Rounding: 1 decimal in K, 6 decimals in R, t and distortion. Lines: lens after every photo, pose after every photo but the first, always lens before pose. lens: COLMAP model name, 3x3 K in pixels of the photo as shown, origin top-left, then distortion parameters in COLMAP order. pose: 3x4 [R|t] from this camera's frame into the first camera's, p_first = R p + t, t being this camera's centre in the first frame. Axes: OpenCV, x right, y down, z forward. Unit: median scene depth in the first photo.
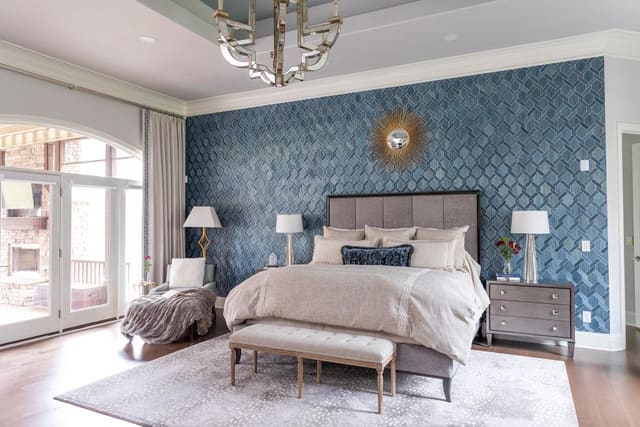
lens RADIAL K [[424.0, 0, 321.9], [0, 424.0, 213.7], [0, 0, 1]] dist [0.001698, -0.000222]
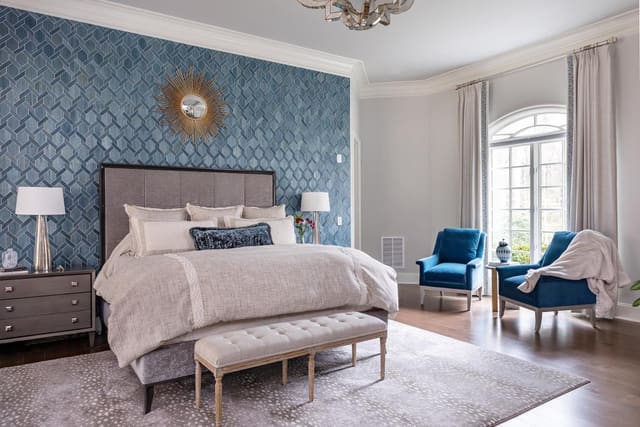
lens RADIAL K [[424.0, 0, 320.1], [0, 424.0, 212.7], [0, 0, 1]] dist [0.001698, -0.000222]
pose [[0.519457, -0.007397, 0.854465, -0.477090], [-0.015386, 0.999719, 0.018009, 0.026231], [-0.854358, -0.022501, 0.519197, 0.345300]]
